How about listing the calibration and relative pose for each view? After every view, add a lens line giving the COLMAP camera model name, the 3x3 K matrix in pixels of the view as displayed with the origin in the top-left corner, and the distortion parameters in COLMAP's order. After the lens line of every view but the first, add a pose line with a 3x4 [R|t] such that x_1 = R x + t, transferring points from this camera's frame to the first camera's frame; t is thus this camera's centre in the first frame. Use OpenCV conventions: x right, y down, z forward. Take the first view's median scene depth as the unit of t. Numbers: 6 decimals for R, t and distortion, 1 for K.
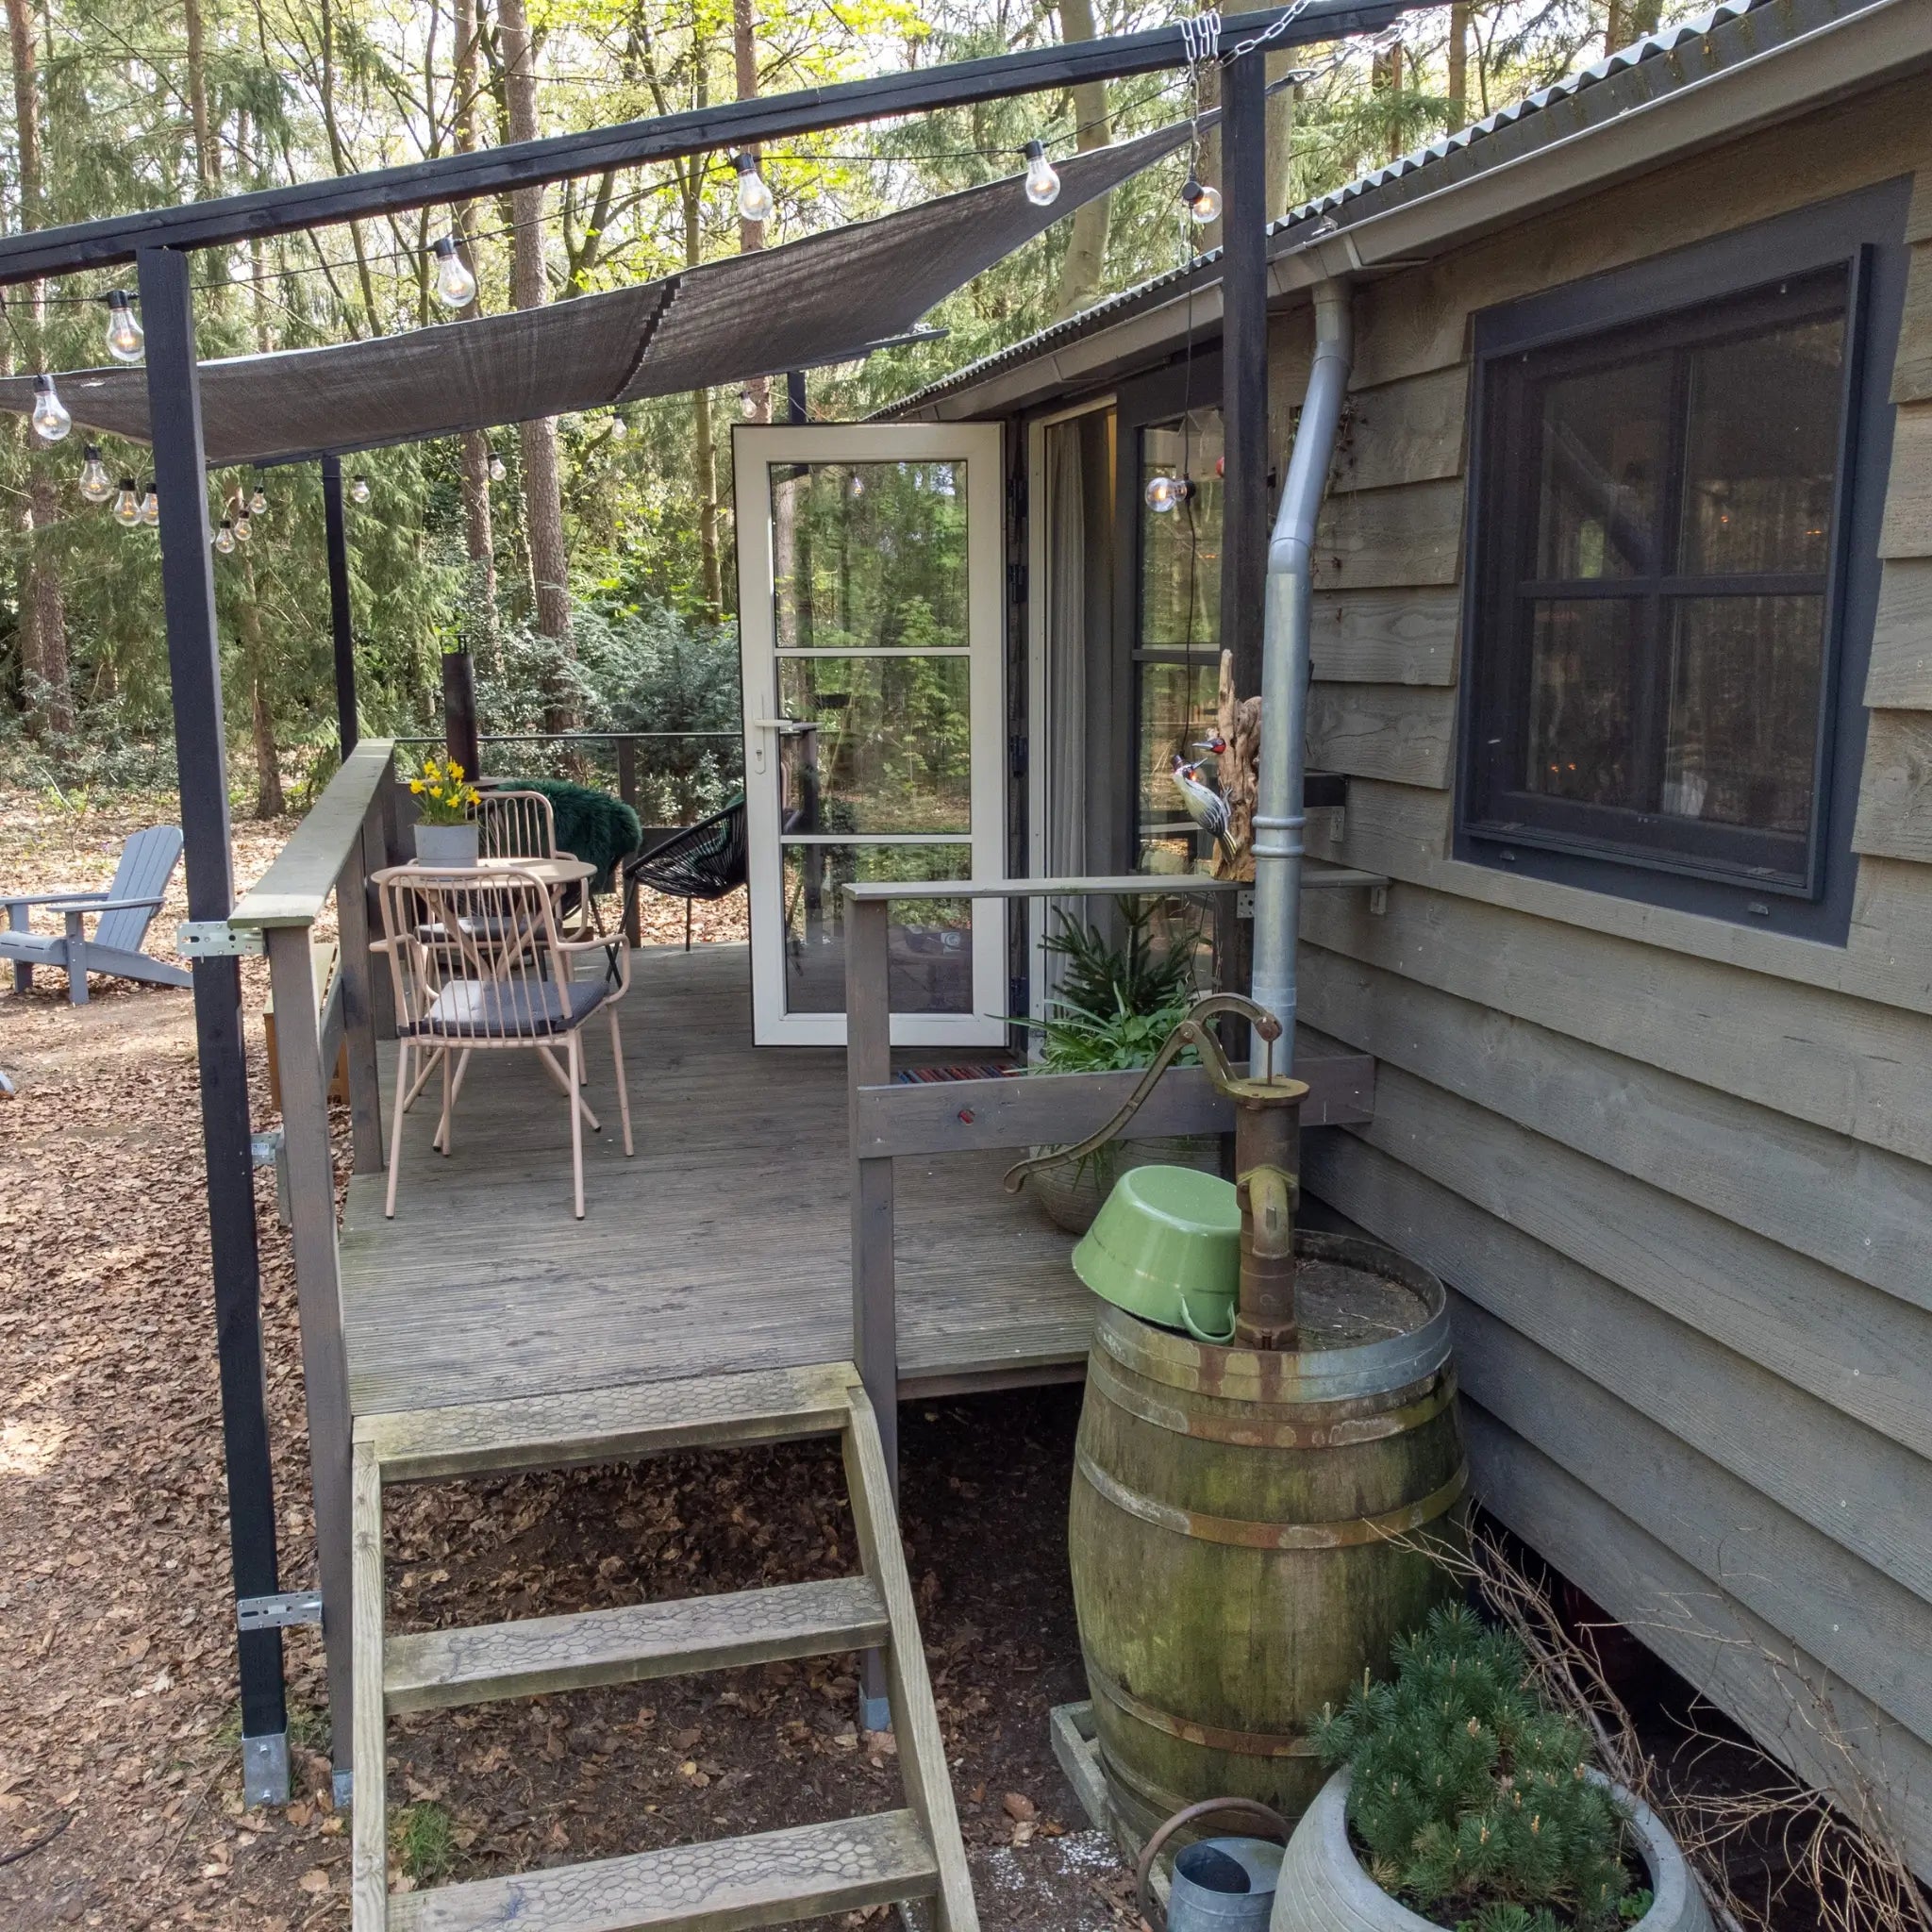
lens RADIAL K [[2001.4, 0, 1000.1], [0, 2001.4, 966.4], [0, 0, 1]] dist [0.001216, -0.006798]
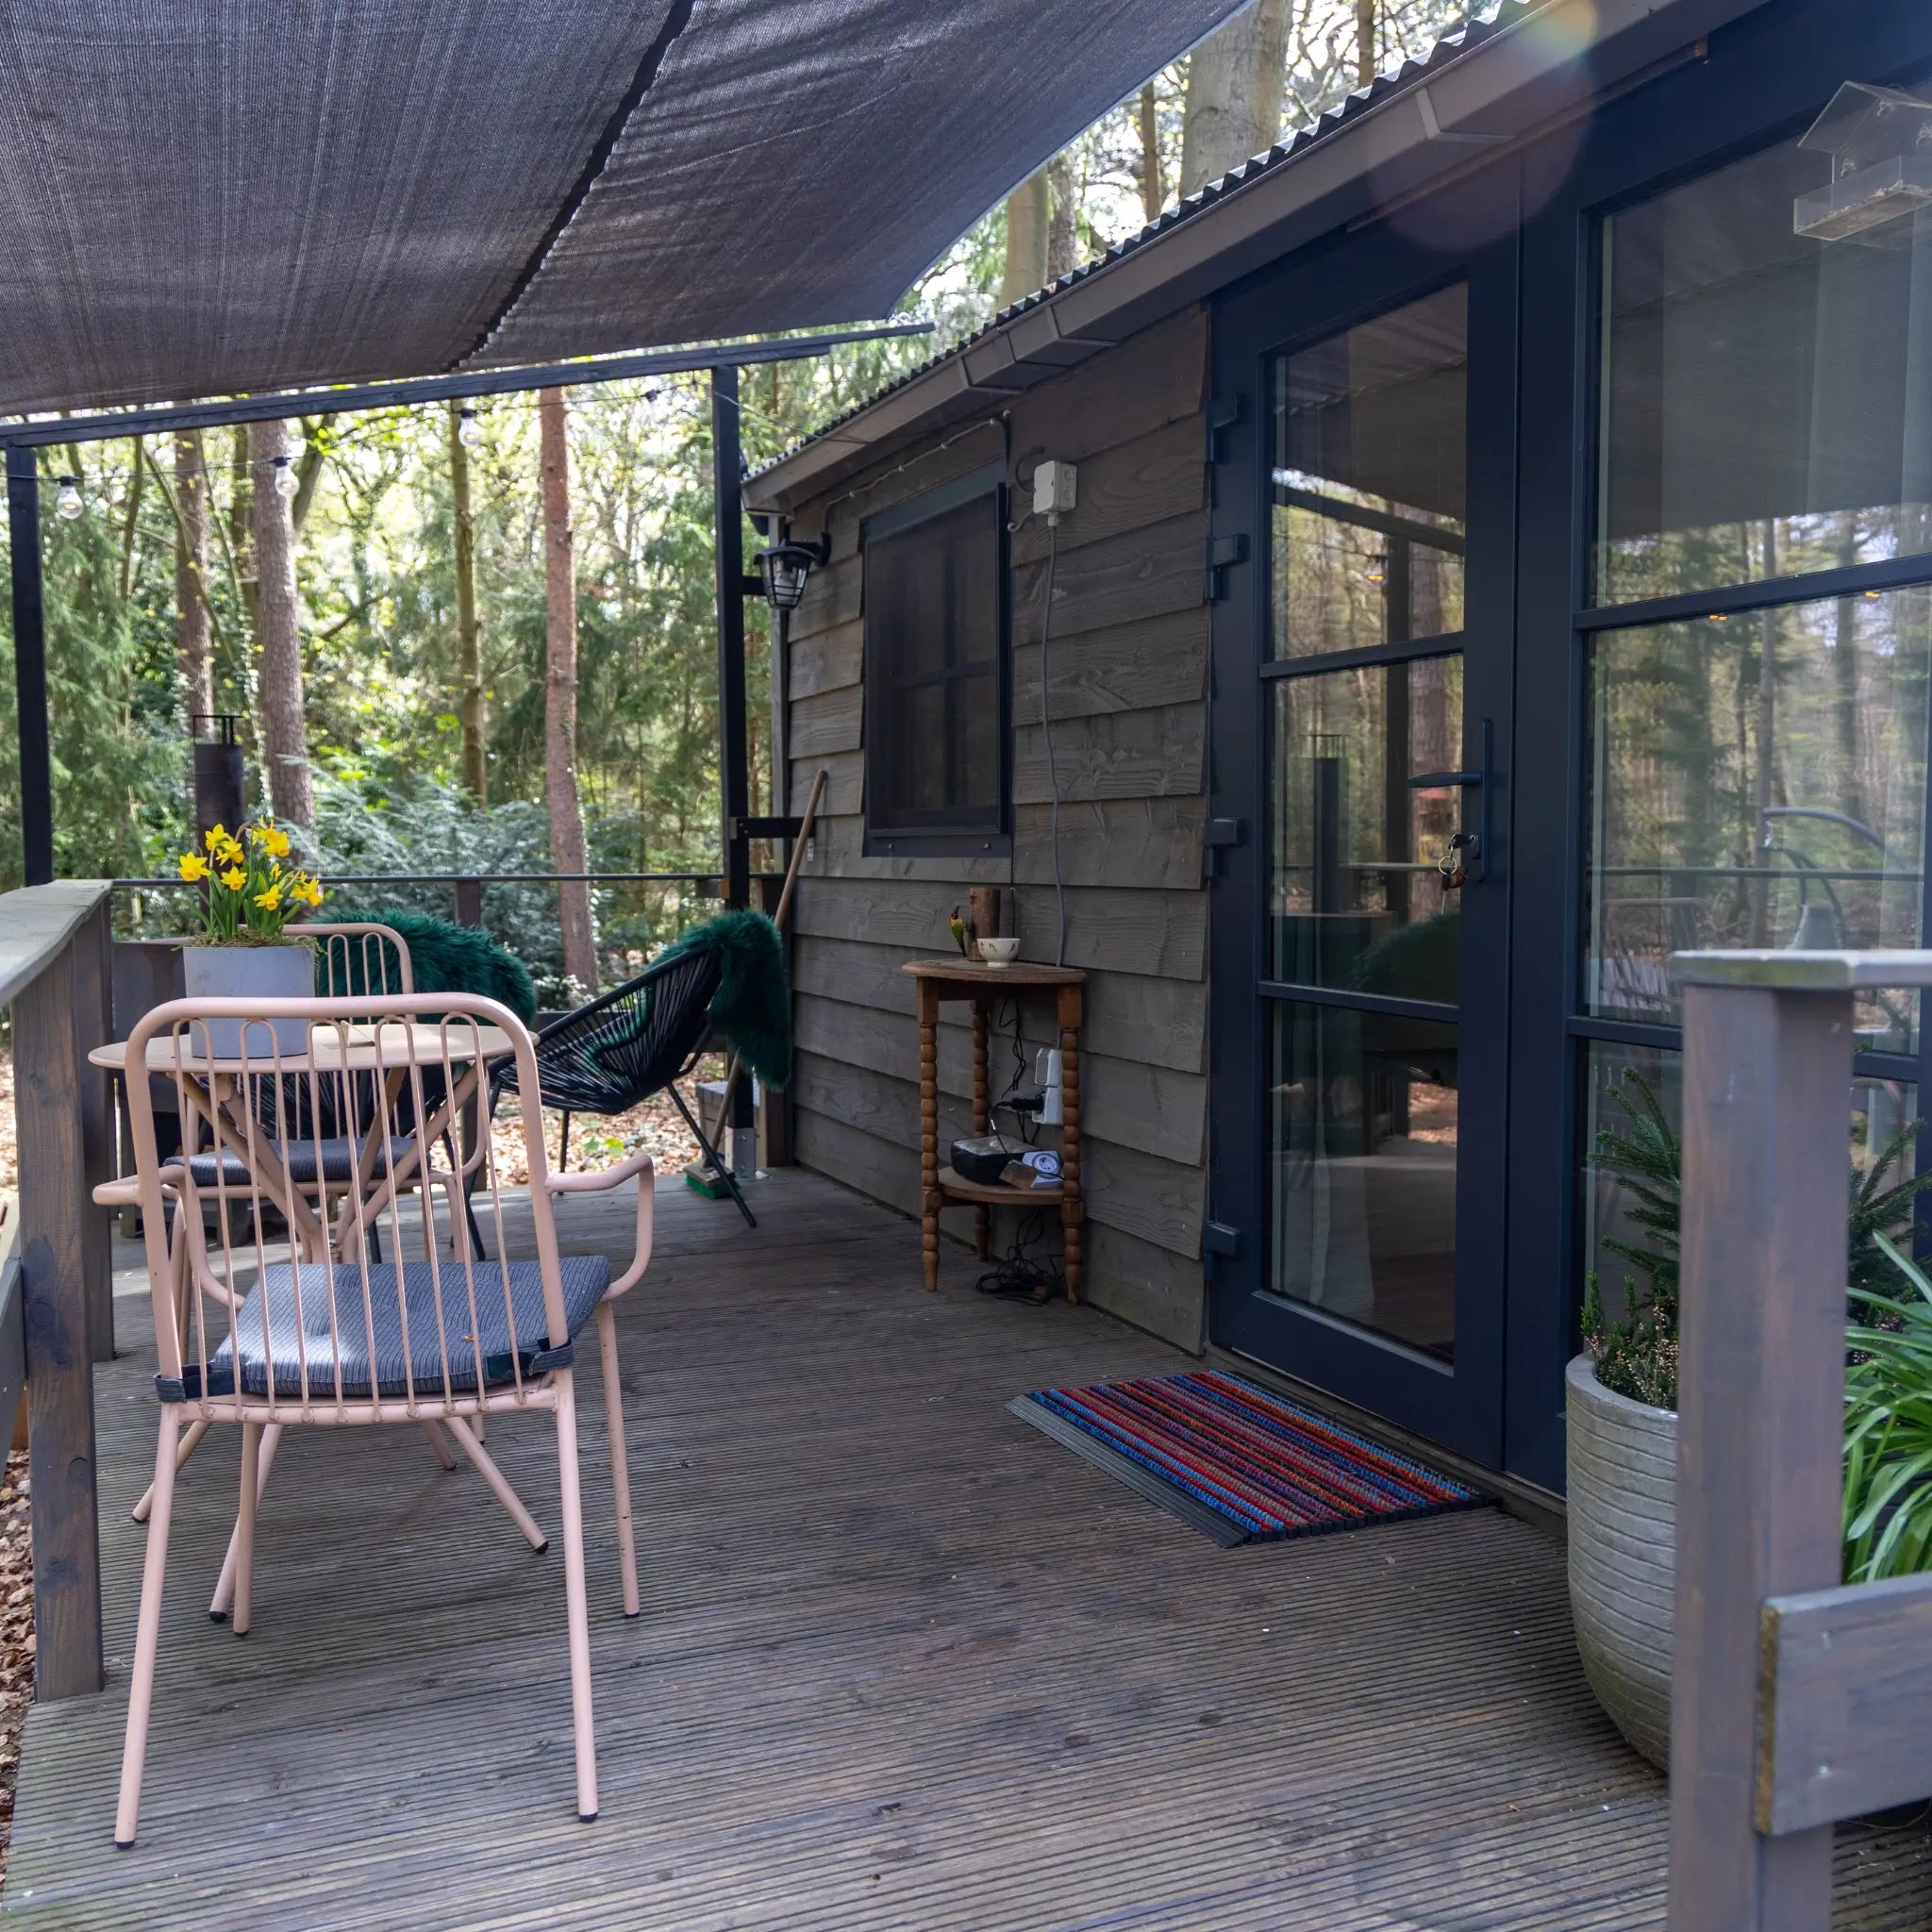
lens RADIAL K [[2001.4, 0, 1000.1], [0, 2001.4, 966.4], [0, 0, 1]] dist [0.001216, -0.006798]
pose [[0.990279, -0.007460, 0.138894, -0.178995], [0.023846, 0.992882, -0.116692, -0.003694], [-0.137034, 0.118870, 0.983408, 0.537043]]
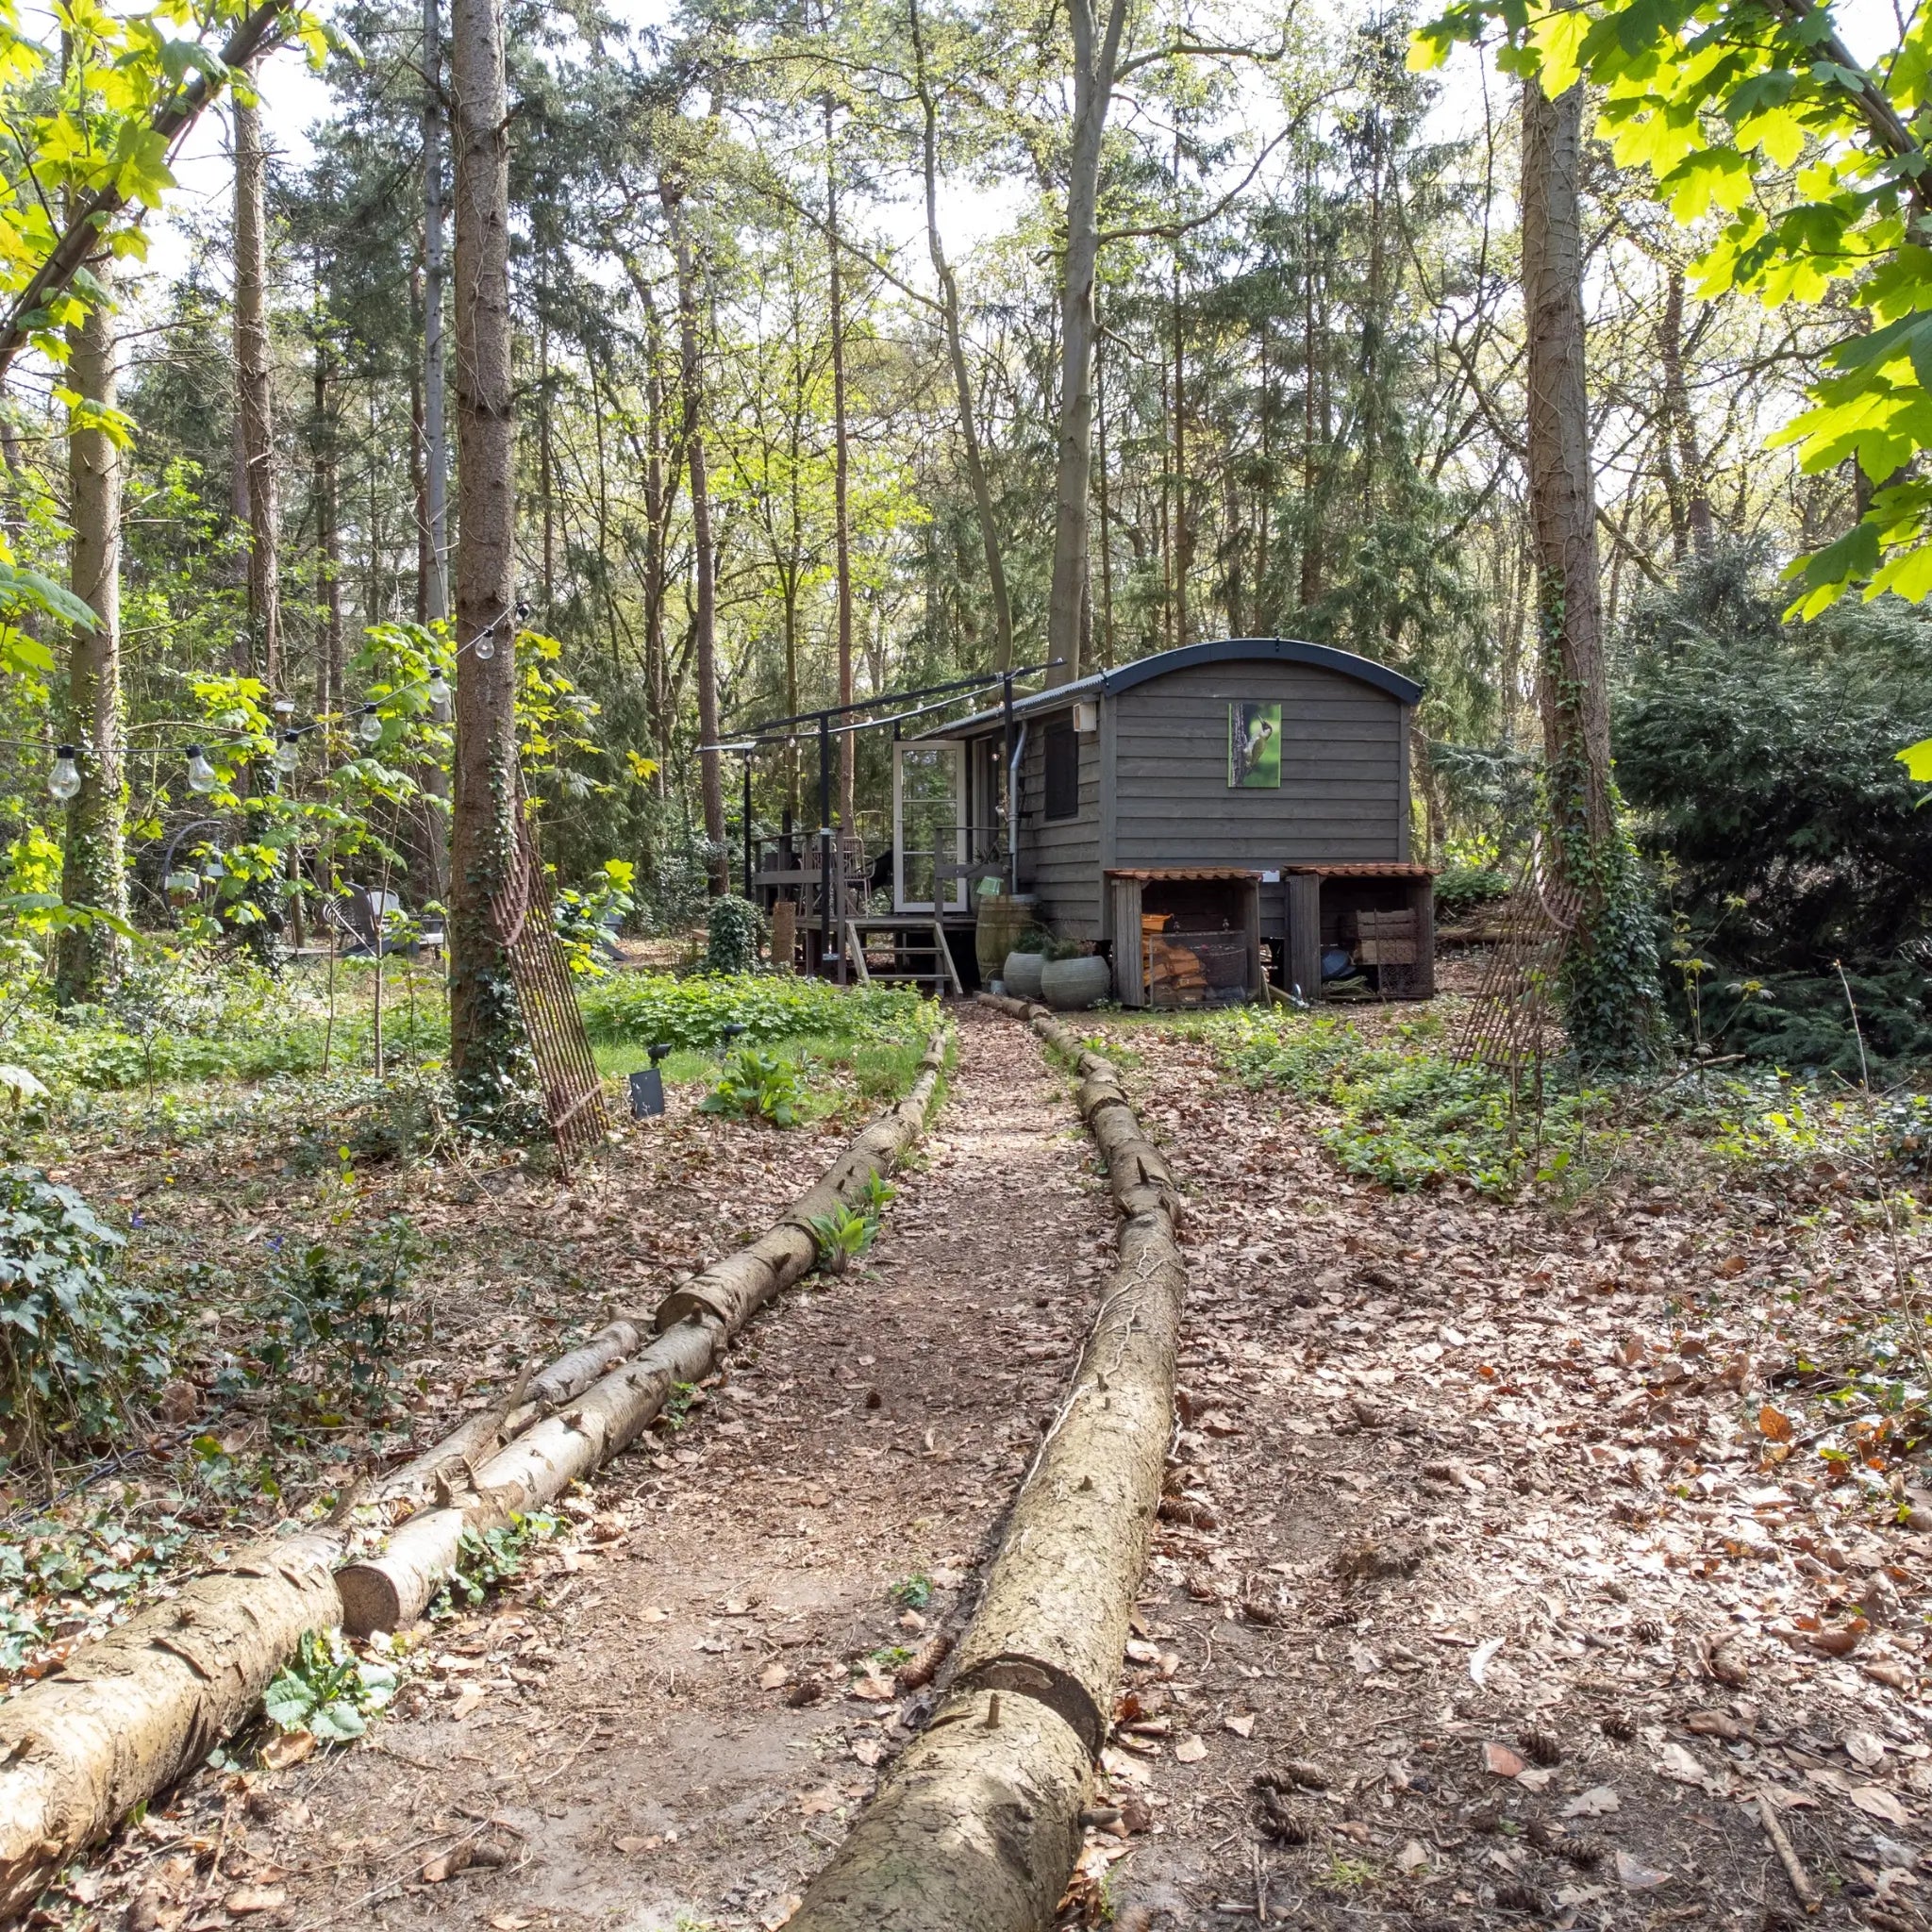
lens RADIAL K [[2542.3, 0, 966.0], [0, 2542.3, 966.0], [0, 0, 1]] dist [-0.007023, 0.000557]
pose [[0.999954, 0.001715, -0.009439, 0.064352], [-0.003191, 0.987342, -0.158575, 1.252778], [0.009047, 0.158598, 0.987302, -5.056749]]
